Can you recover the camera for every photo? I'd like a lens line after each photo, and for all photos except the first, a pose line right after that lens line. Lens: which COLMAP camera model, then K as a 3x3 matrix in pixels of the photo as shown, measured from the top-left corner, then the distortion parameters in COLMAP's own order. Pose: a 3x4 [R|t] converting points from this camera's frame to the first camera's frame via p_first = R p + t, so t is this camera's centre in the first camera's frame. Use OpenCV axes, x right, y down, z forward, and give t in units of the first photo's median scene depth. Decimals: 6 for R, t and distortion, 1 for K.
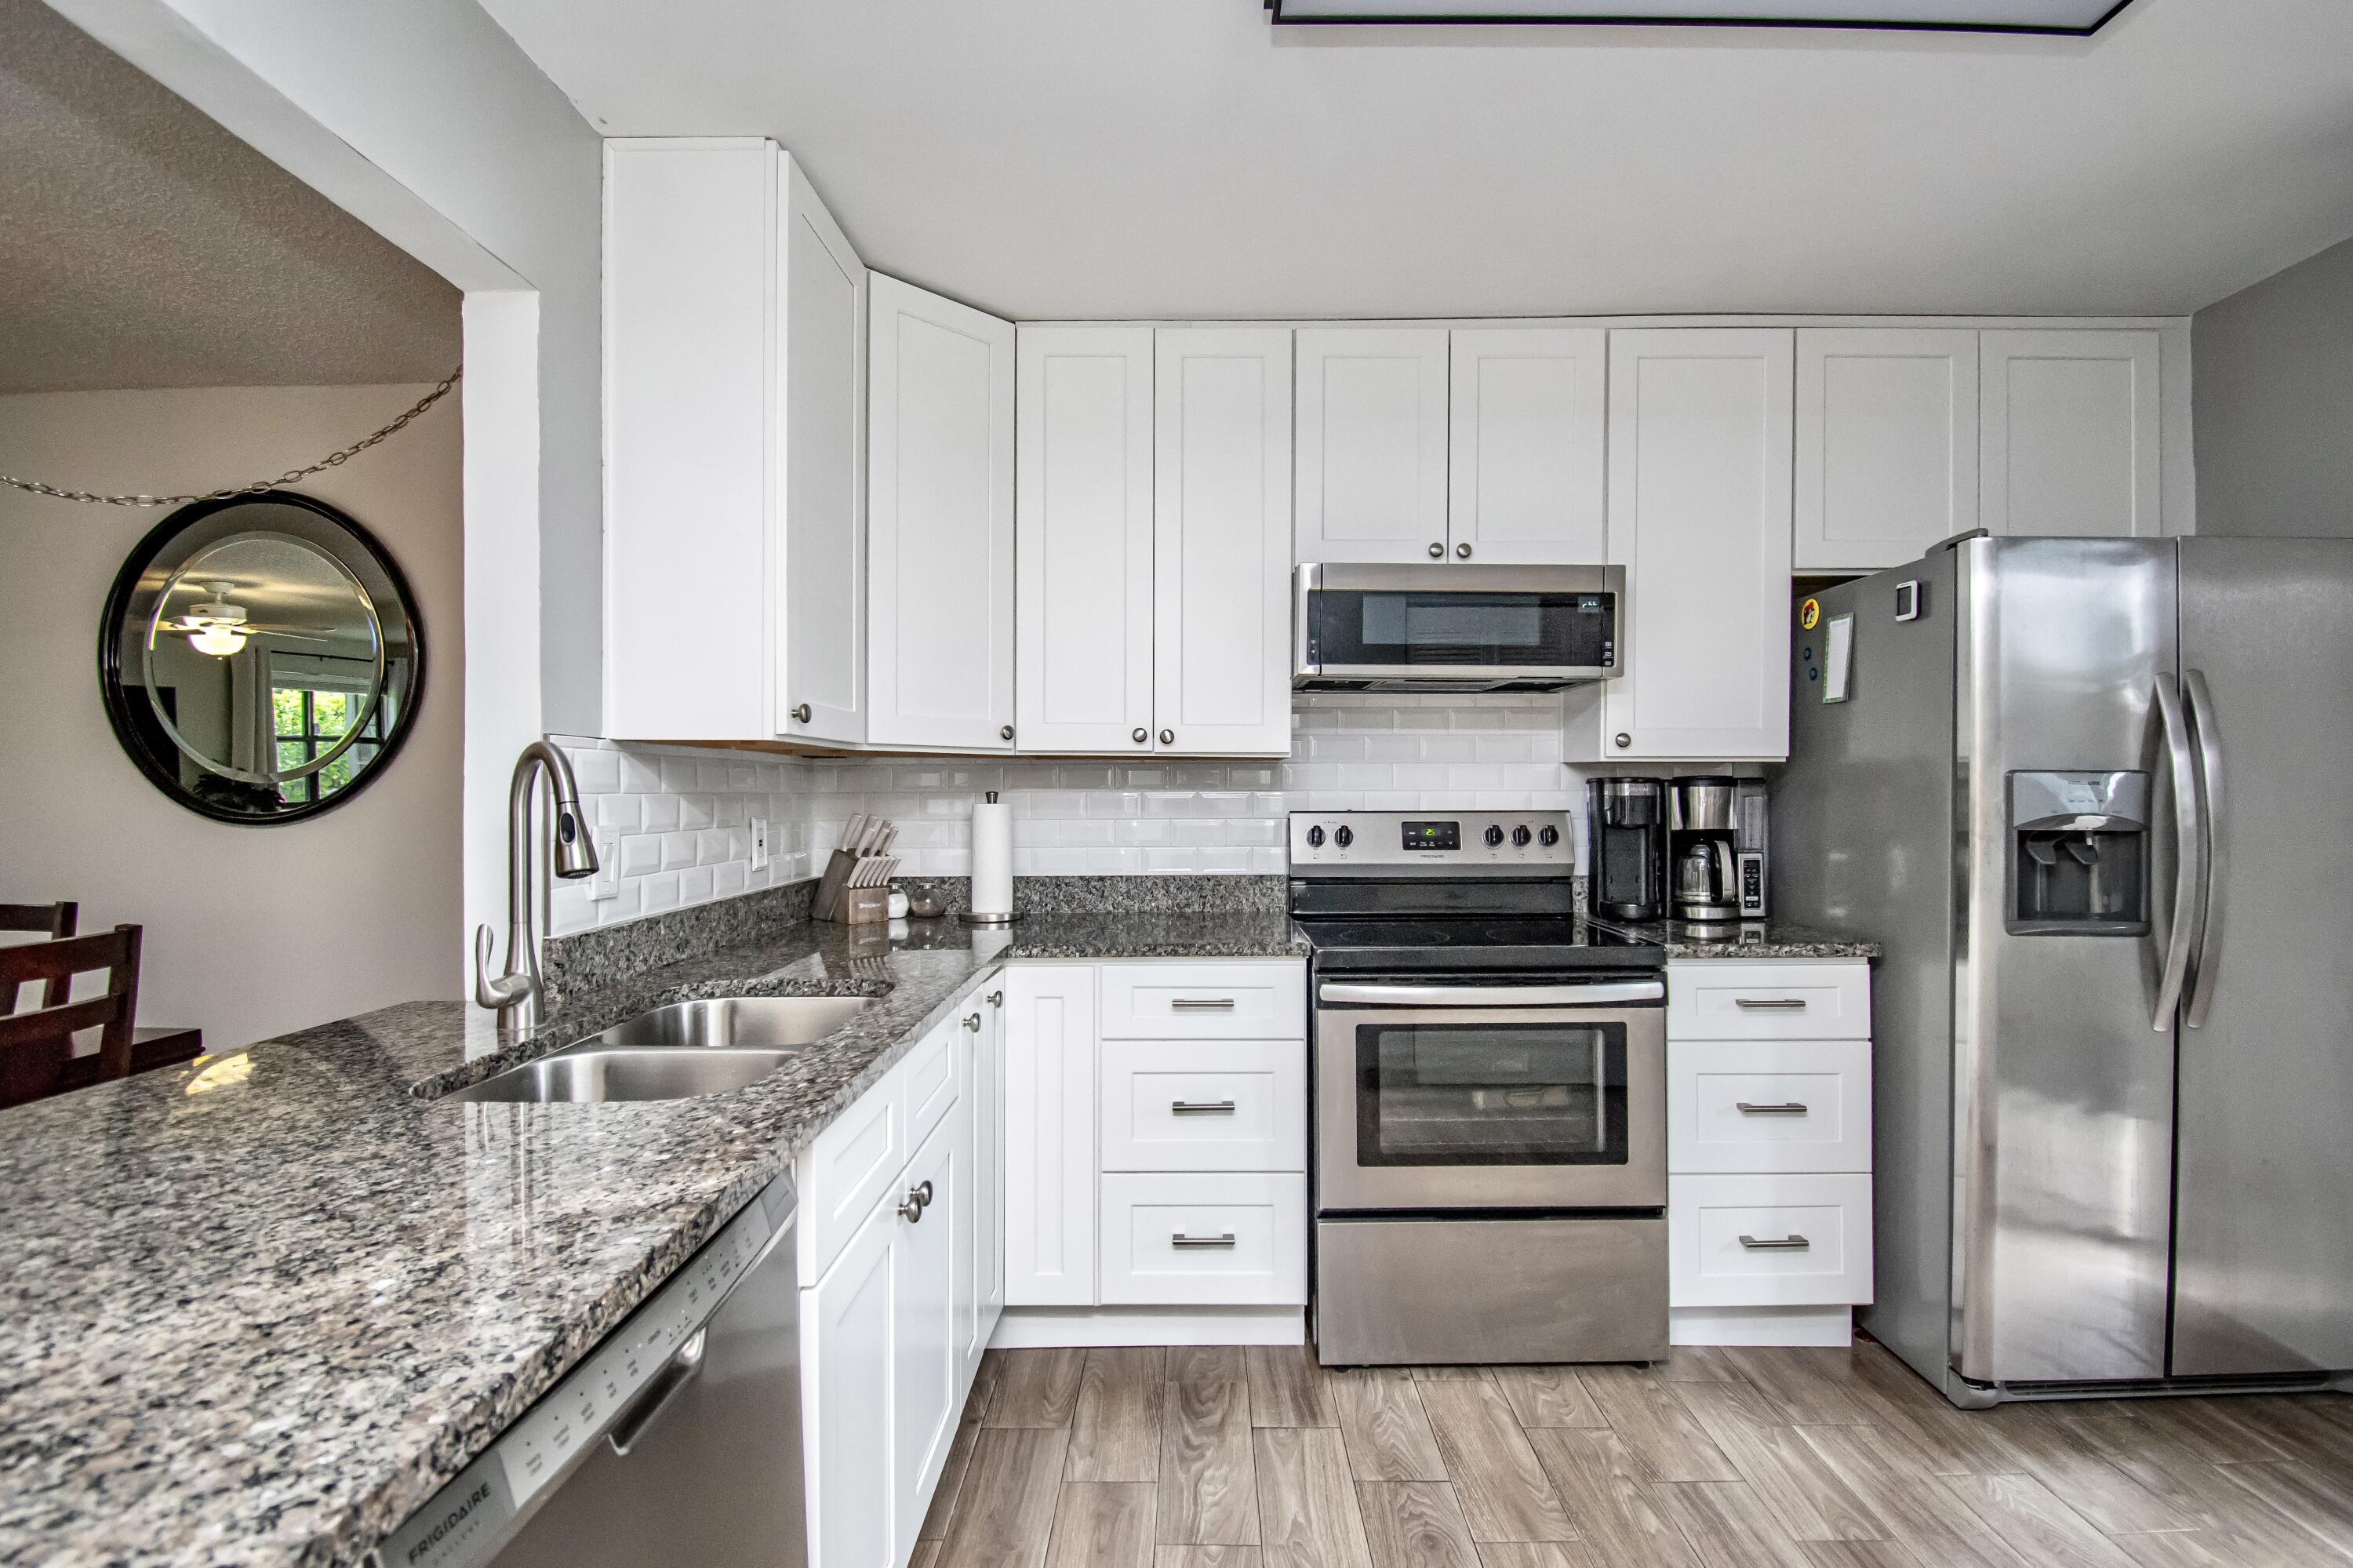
lens RADIAL K [[1086.3, 0, 1183.1], [0, 1086.3, 789.4], [0, 0, 1]] dist [0.019941, -0.026382]
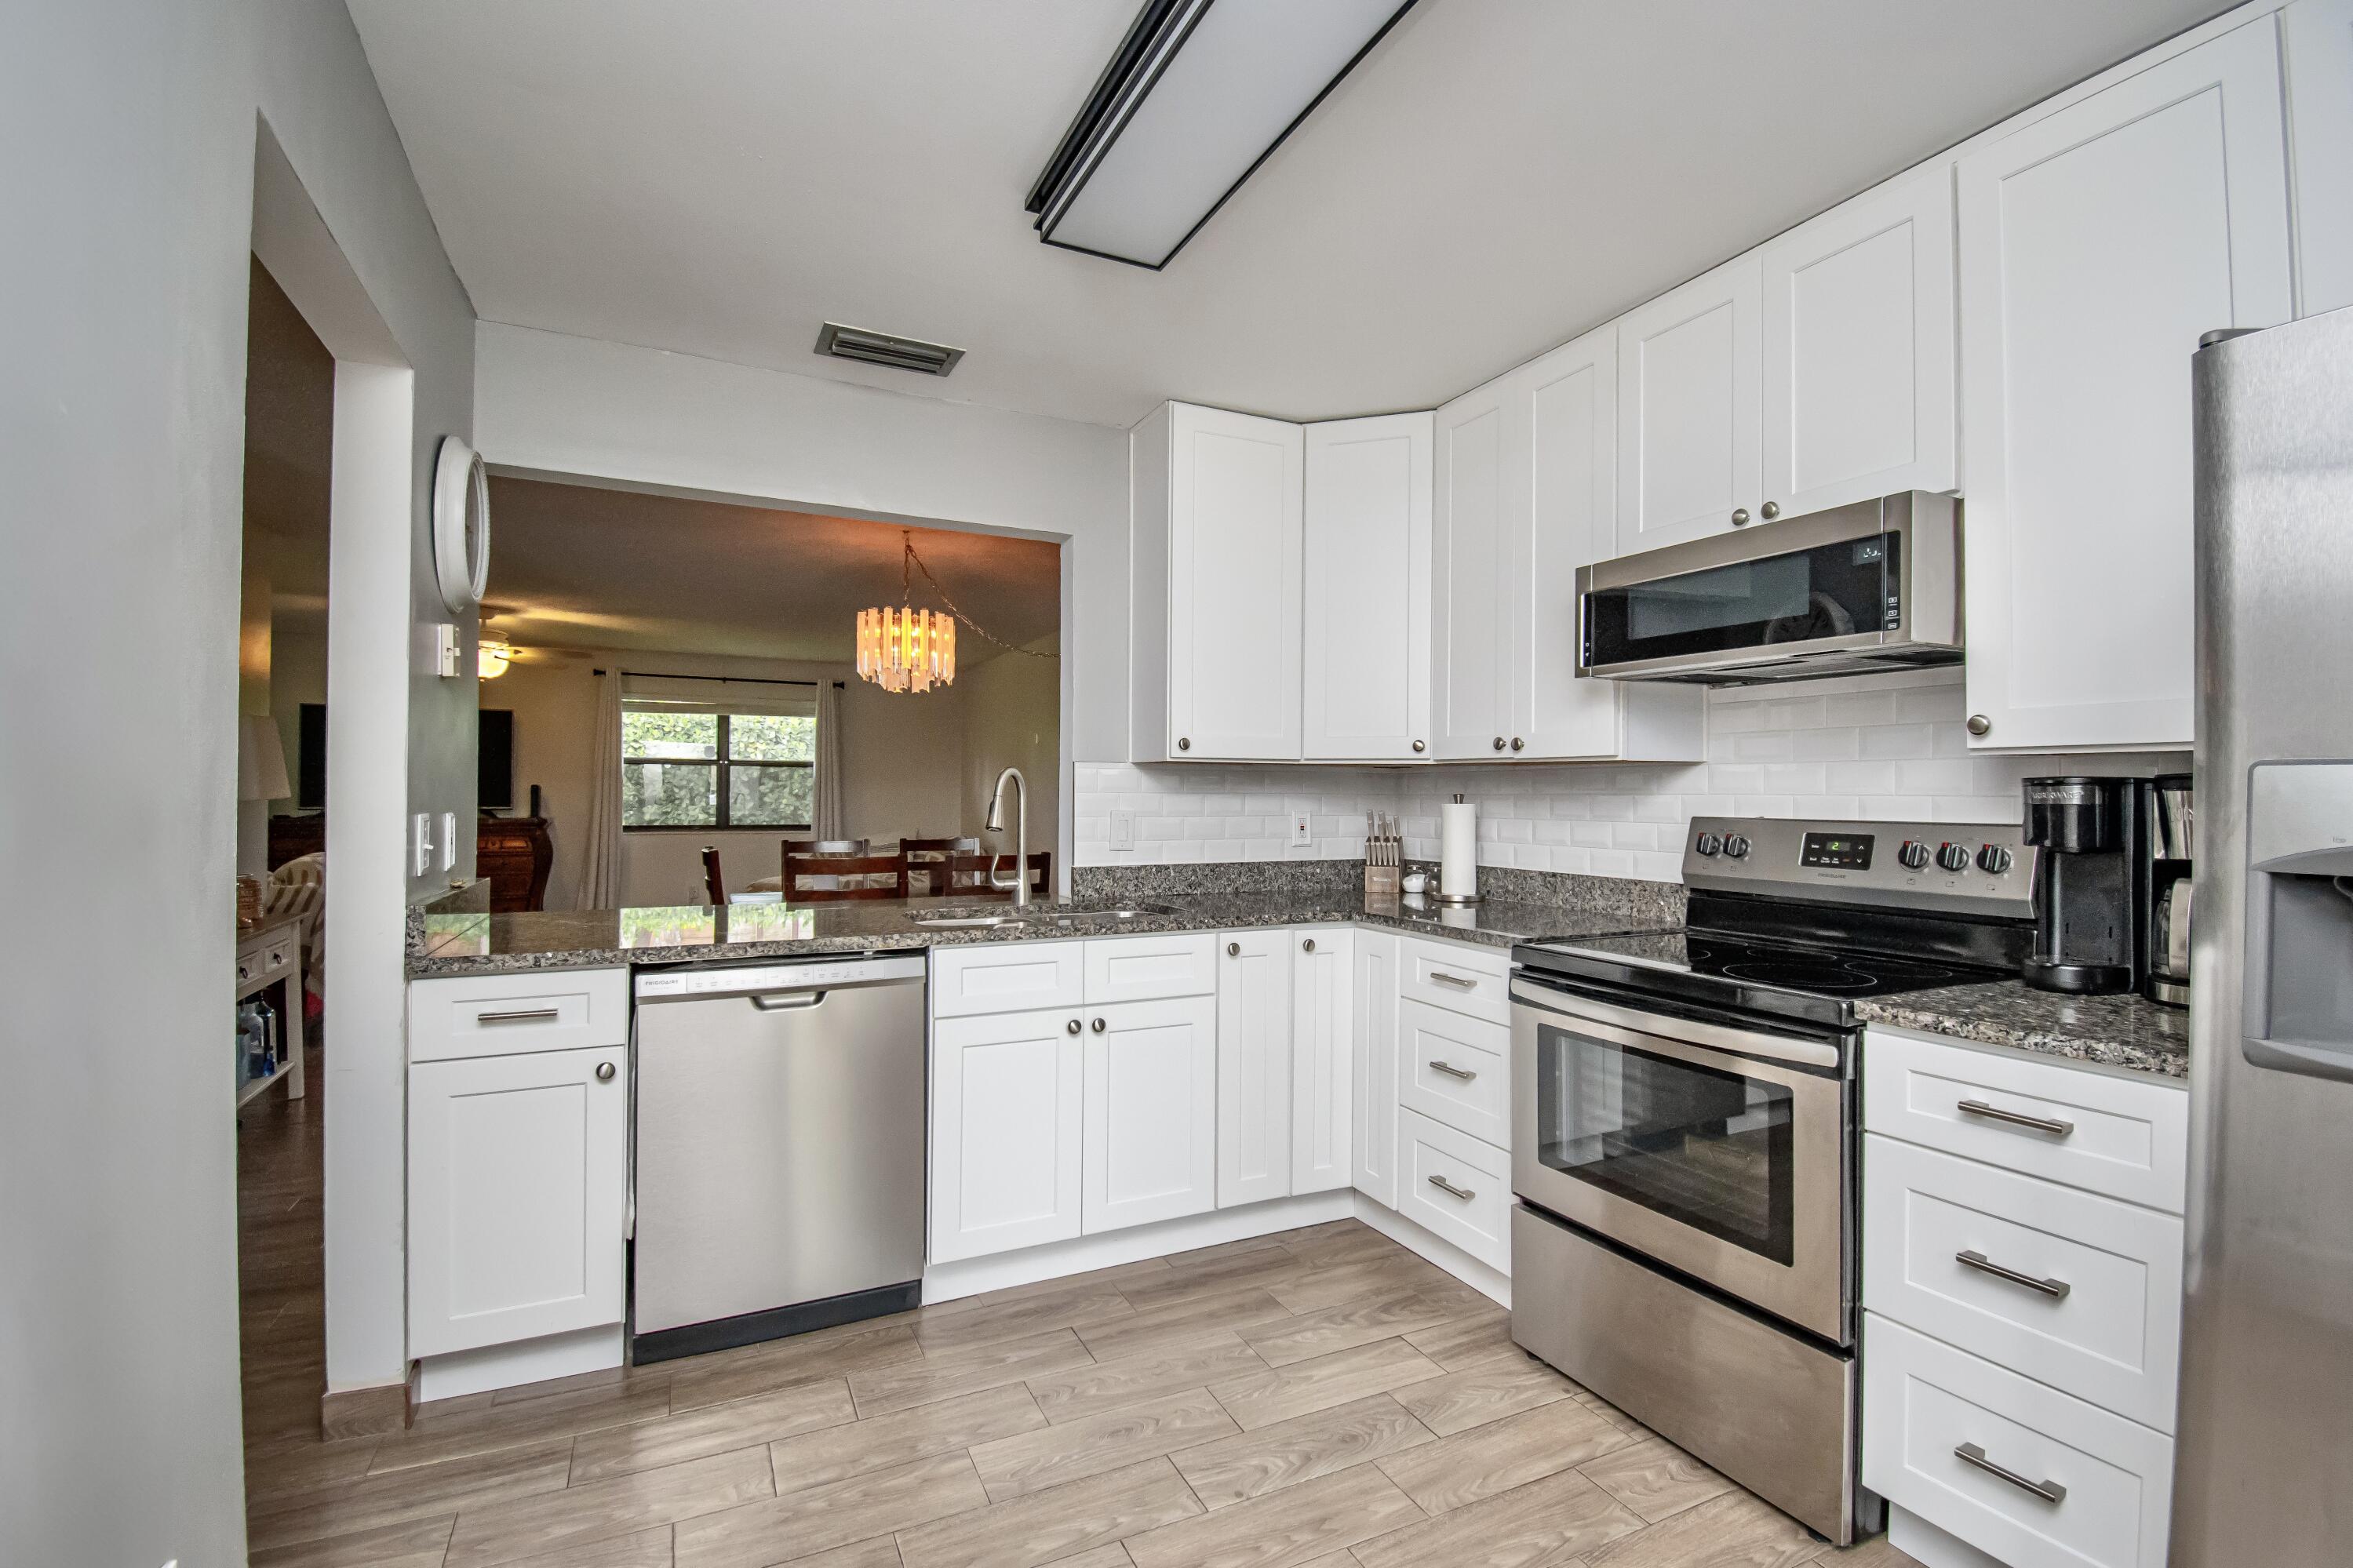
lens RADIAL K [[1046.0, 0, 1182.5], [0, 1046.0, 787.8], [0, 0, 1]] dist [0.019250, -0.024843]
pose [[0.440926, -0.000363, -0.897543, 0.880604], [-0.004890, 0.999984, -0.002807, 0.000076], [0.897530, 0.005627, 0.440917, 0.261470]]
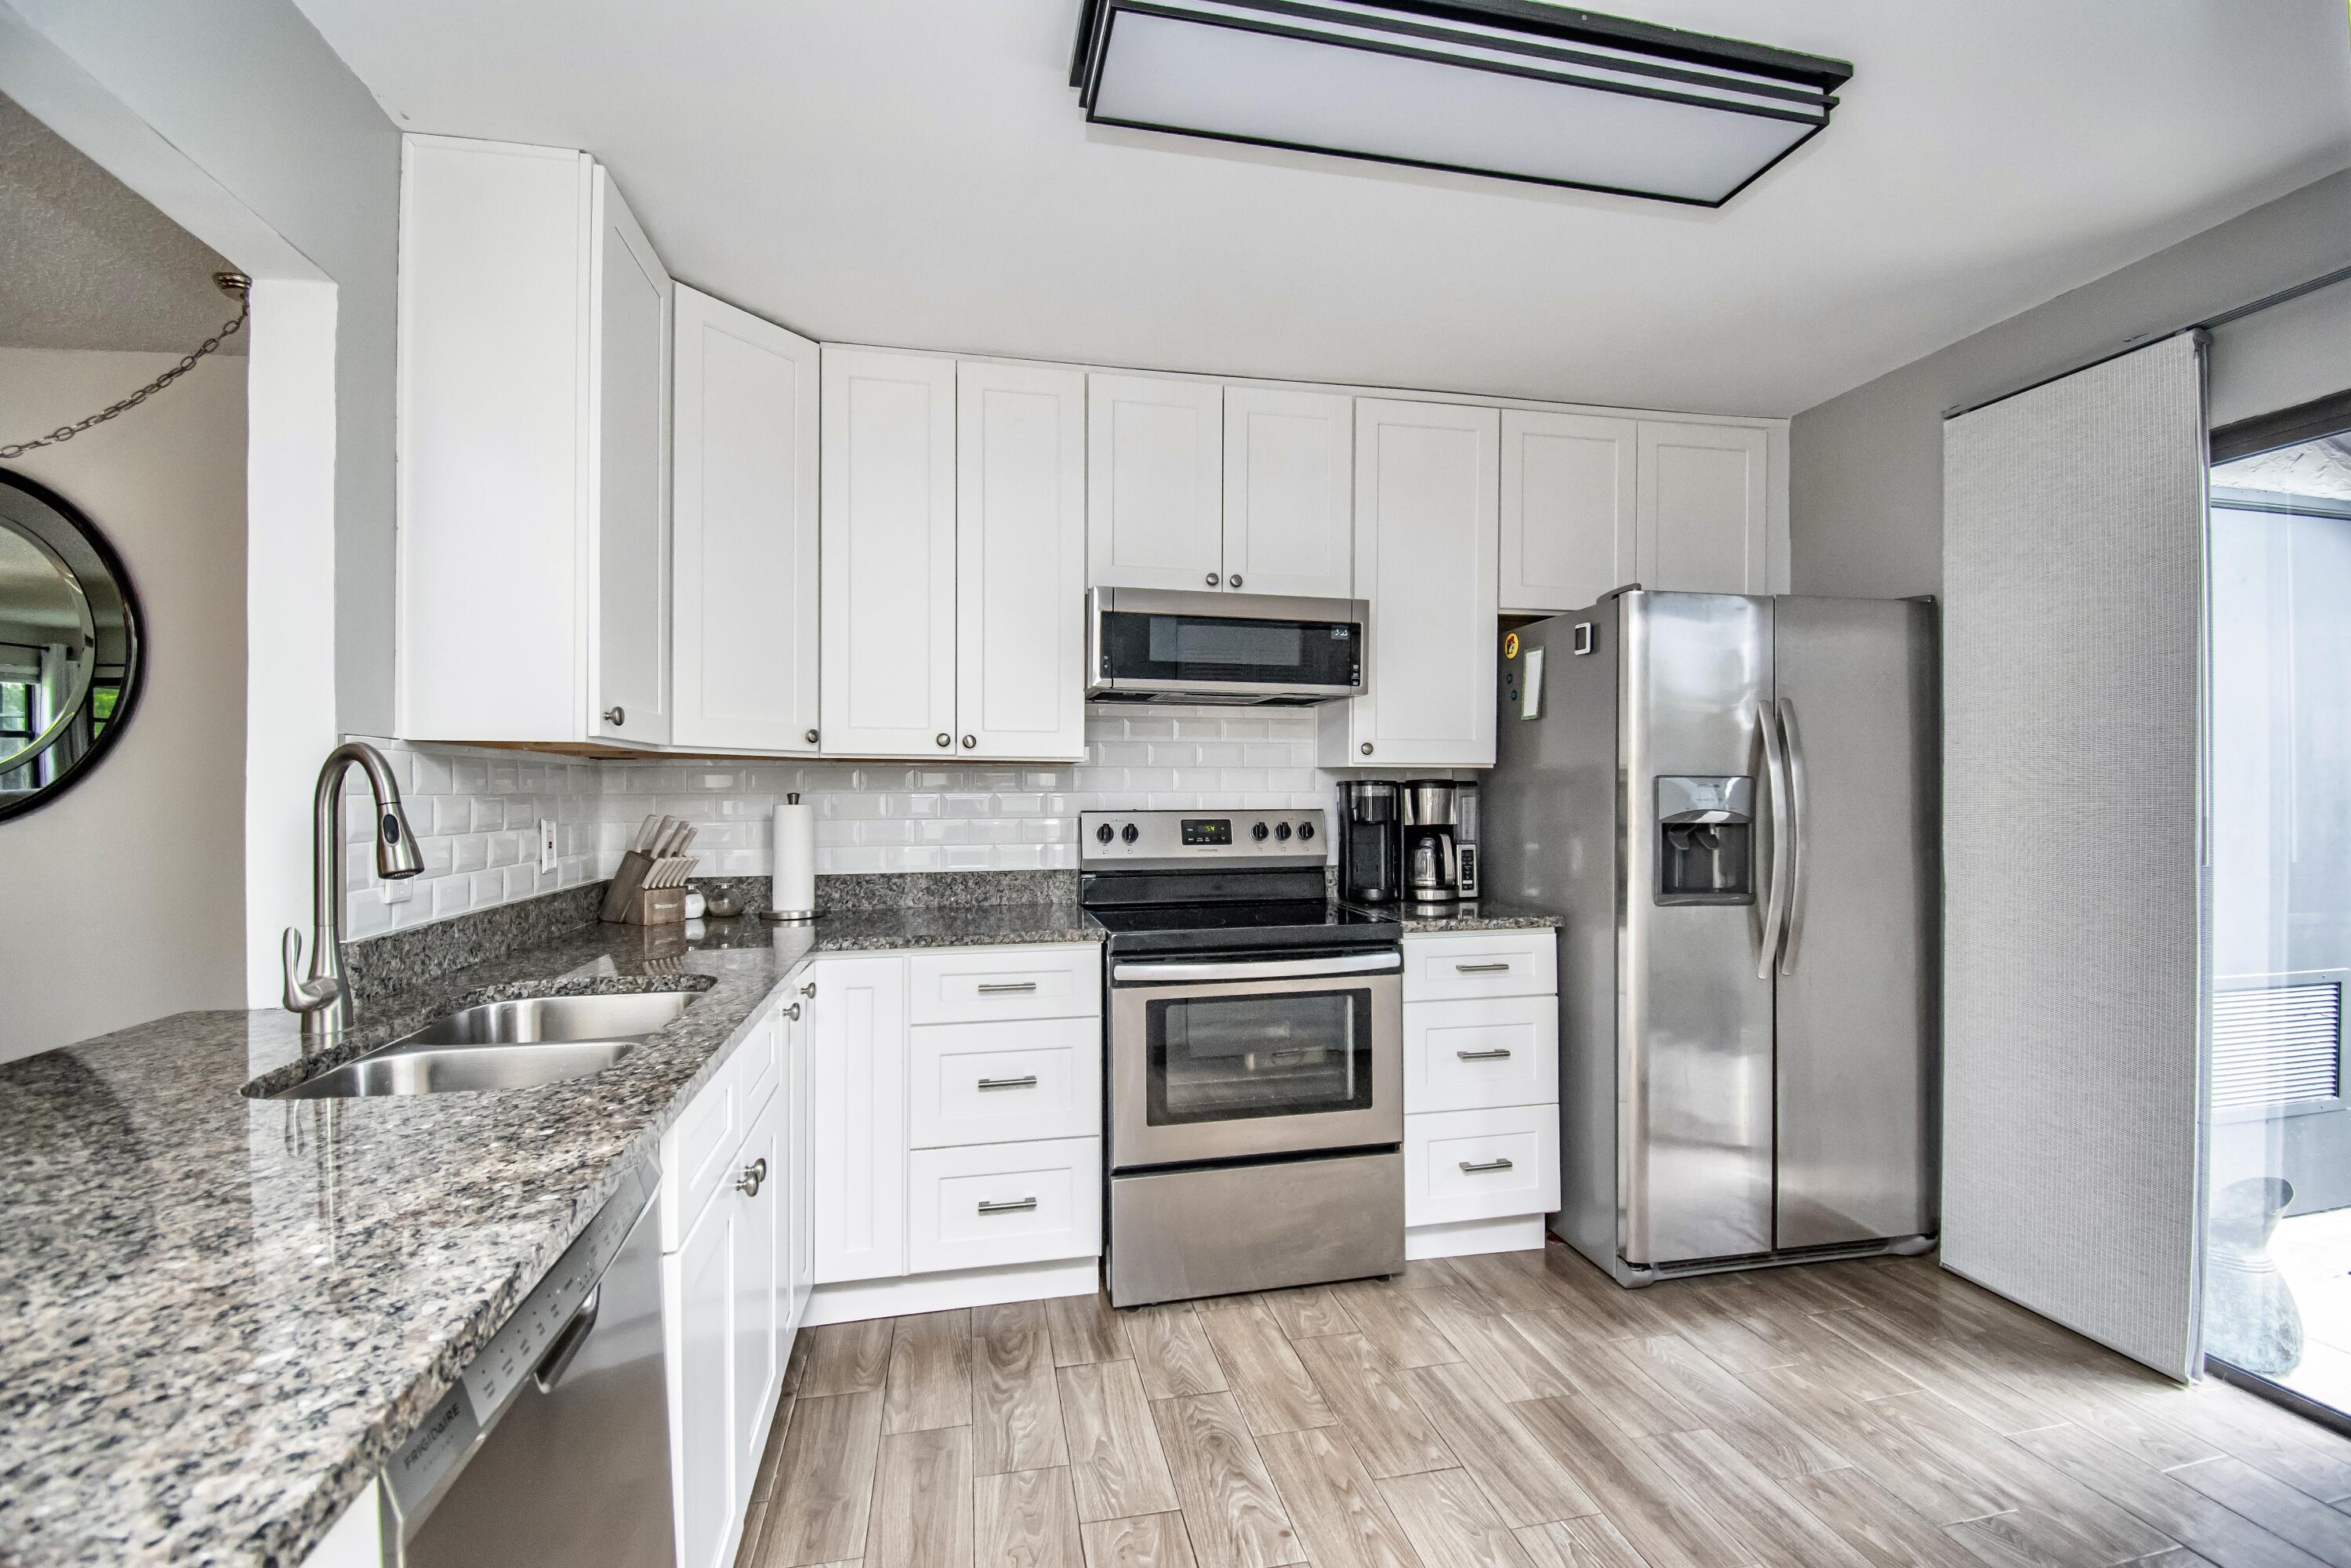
lens RADIAL K [[1045.3, 0, 1181.5], [0, 1045.3, 787.8], [0, 0, 1]] dist [0.019250, -0.024843]
pose [[0.976317, 0.000440, 0.216346, -0.037899], [0.000290, 0.999994, -0.003341, 0.000604], [-0.216347, 0.003325, 0.976311, -0.061293]]
